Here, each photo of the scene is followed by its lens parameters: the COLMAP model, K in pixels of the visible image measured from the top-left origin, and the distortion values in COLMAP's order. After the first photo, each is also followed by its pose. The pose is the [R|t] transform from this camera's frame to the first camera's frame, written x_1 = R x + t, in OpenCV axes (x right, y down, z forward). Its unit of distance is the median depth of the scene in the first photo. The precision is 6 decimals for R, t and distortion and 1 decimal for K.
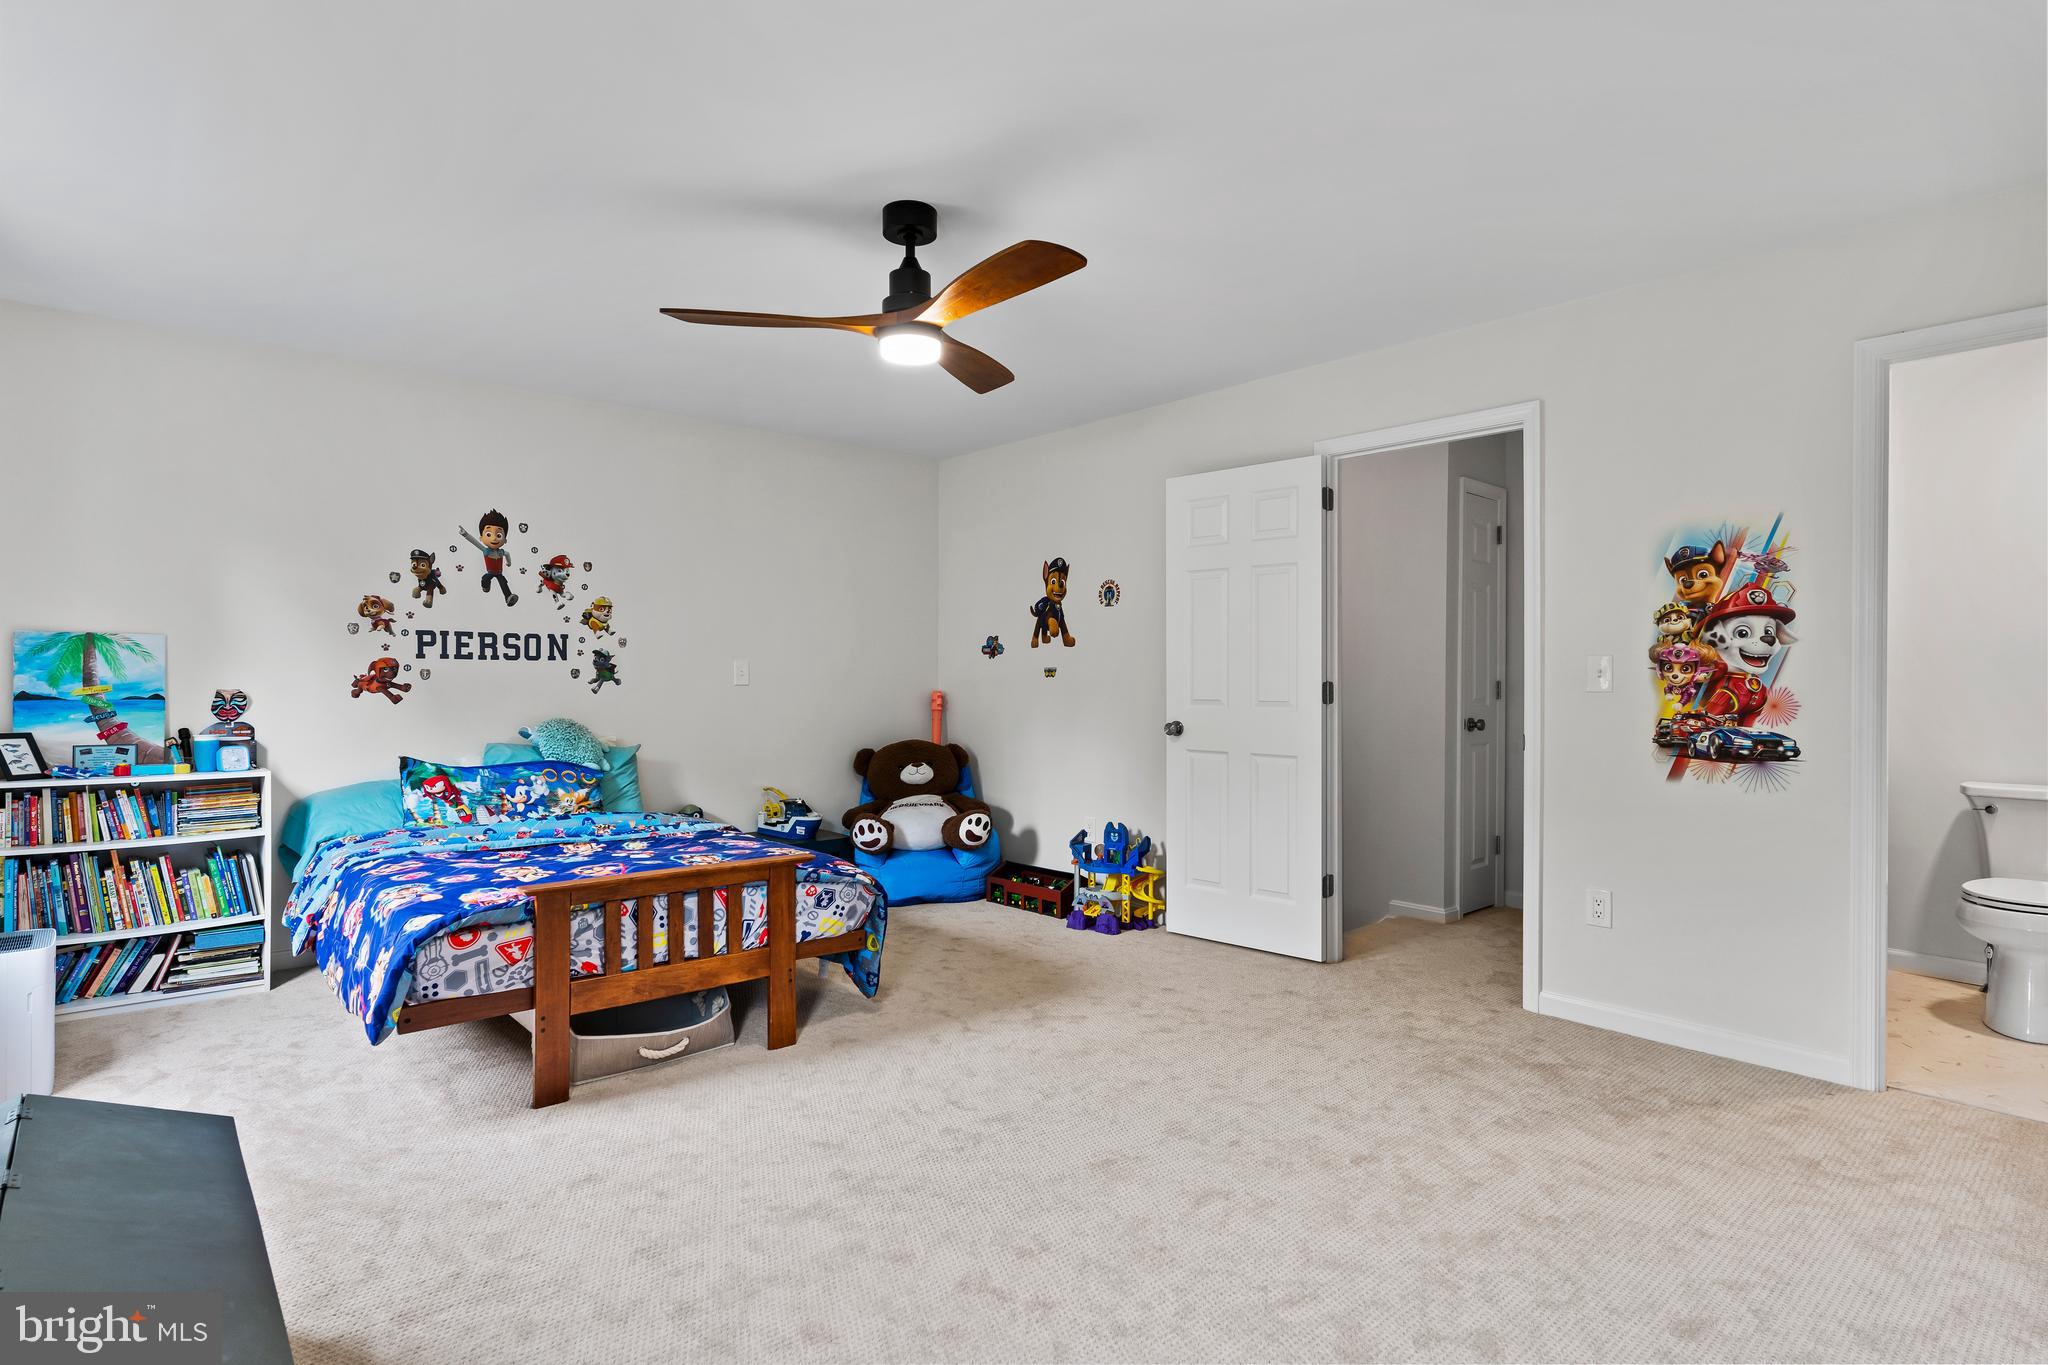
lens RADIAL K [[1048.6, 0, 1010.8], [0, 1048.6, 675.2], [0, 0, 1]] dist [-0.005561, -0.001021]
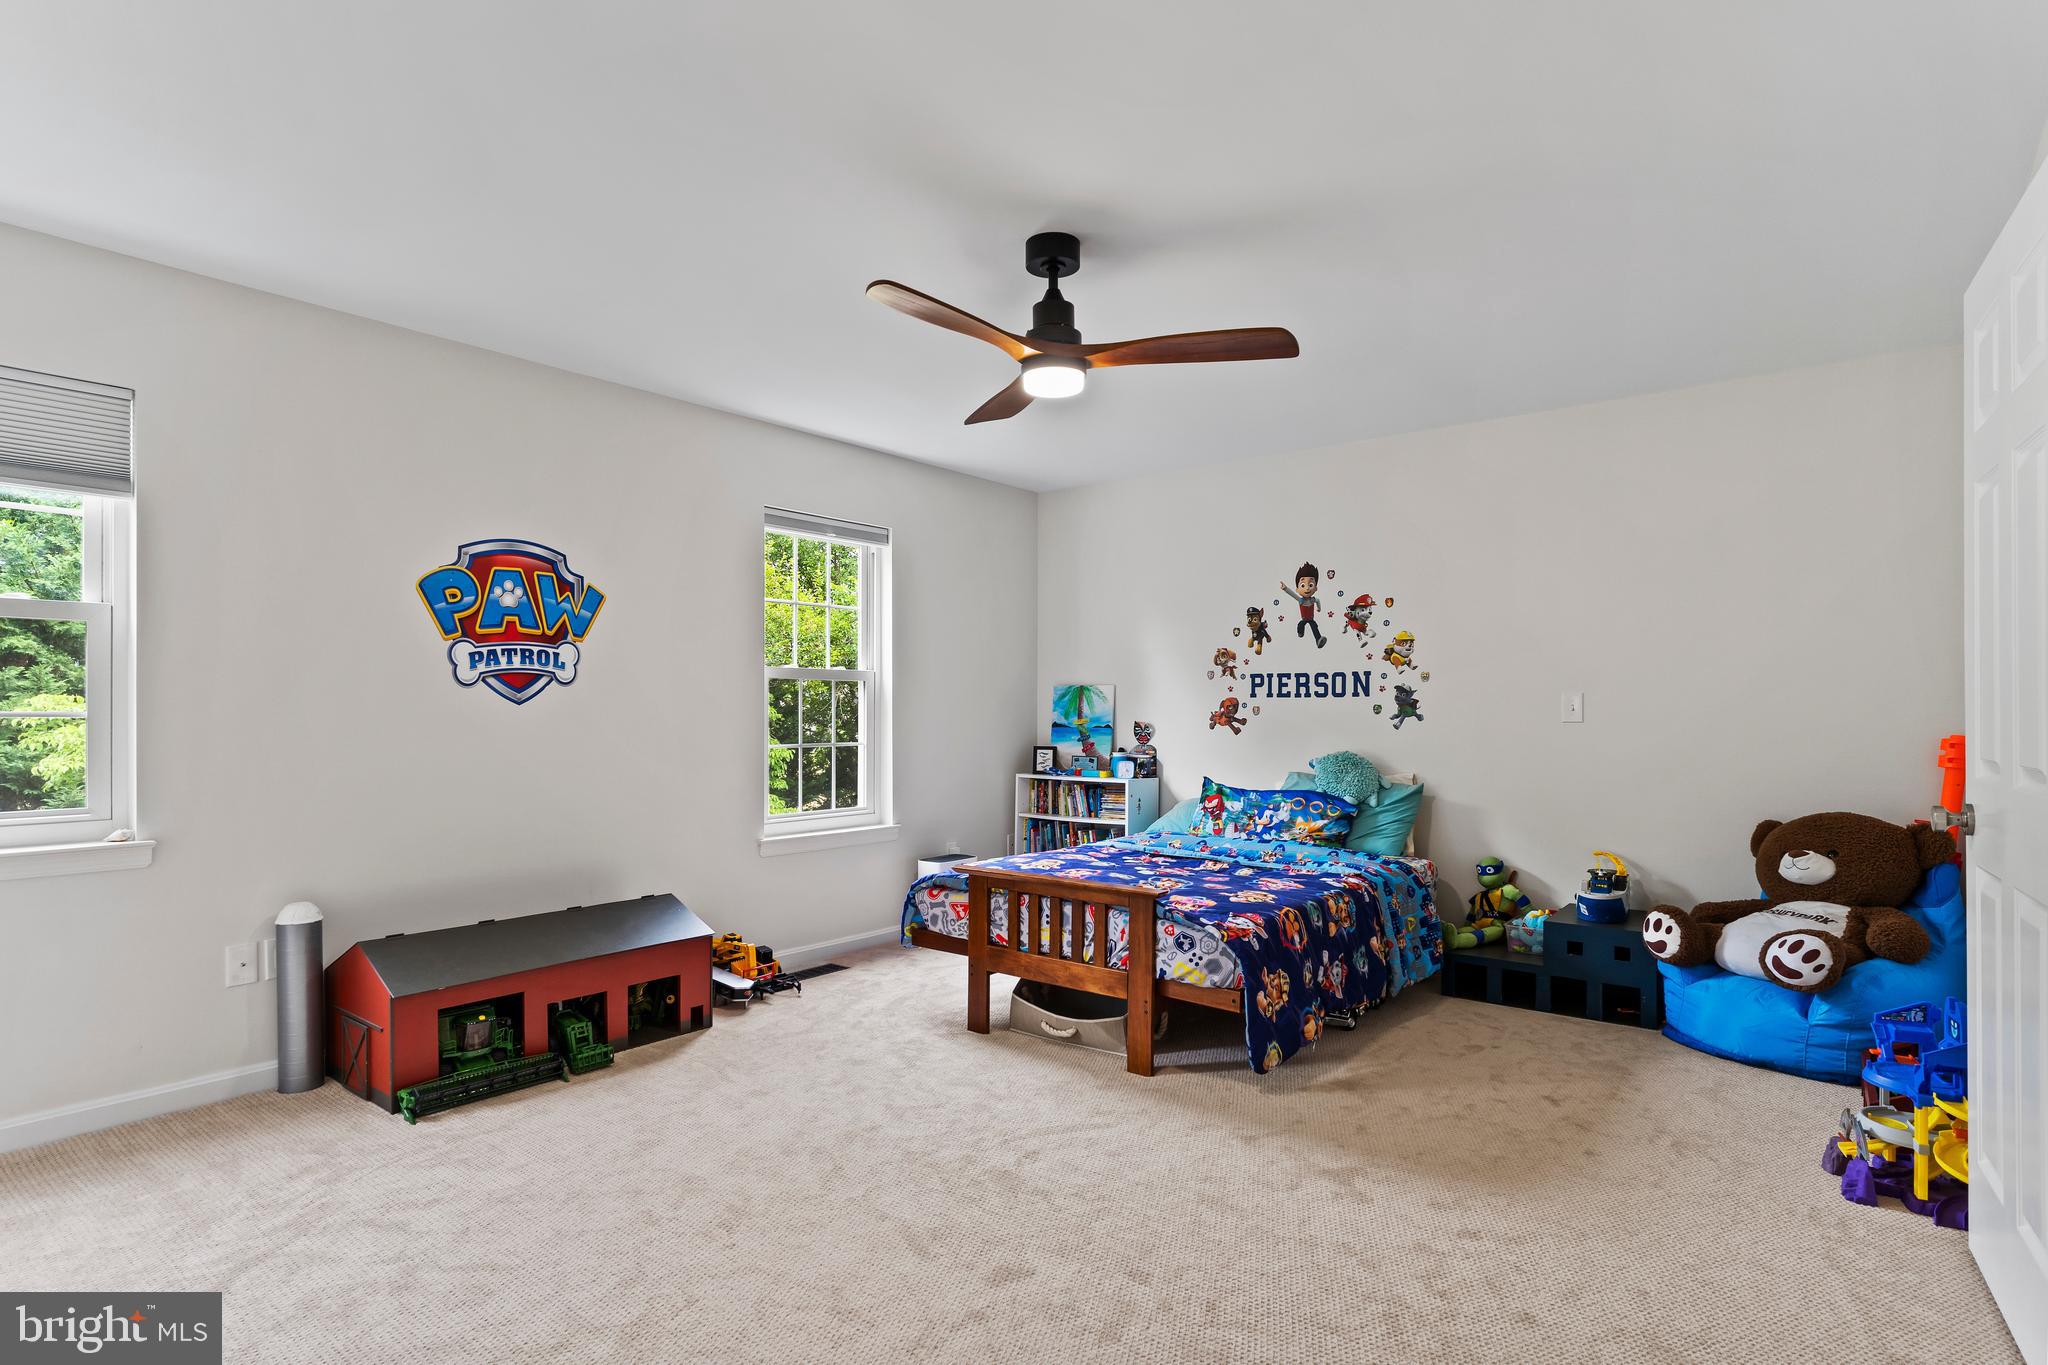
lens RADIAL K [[1048.6, 0, 1009.2], [0, 1048.6, 703.6], [0, 0, 1]] dist [-0.005561, -0.001021]
pose [[0.177960, -0.009350, -0.983993, 0.597304], [0.003279, 0.999955, -0.008909, 0.000935], [0.984032, -0.001641, 0.177982, 0.536145]]
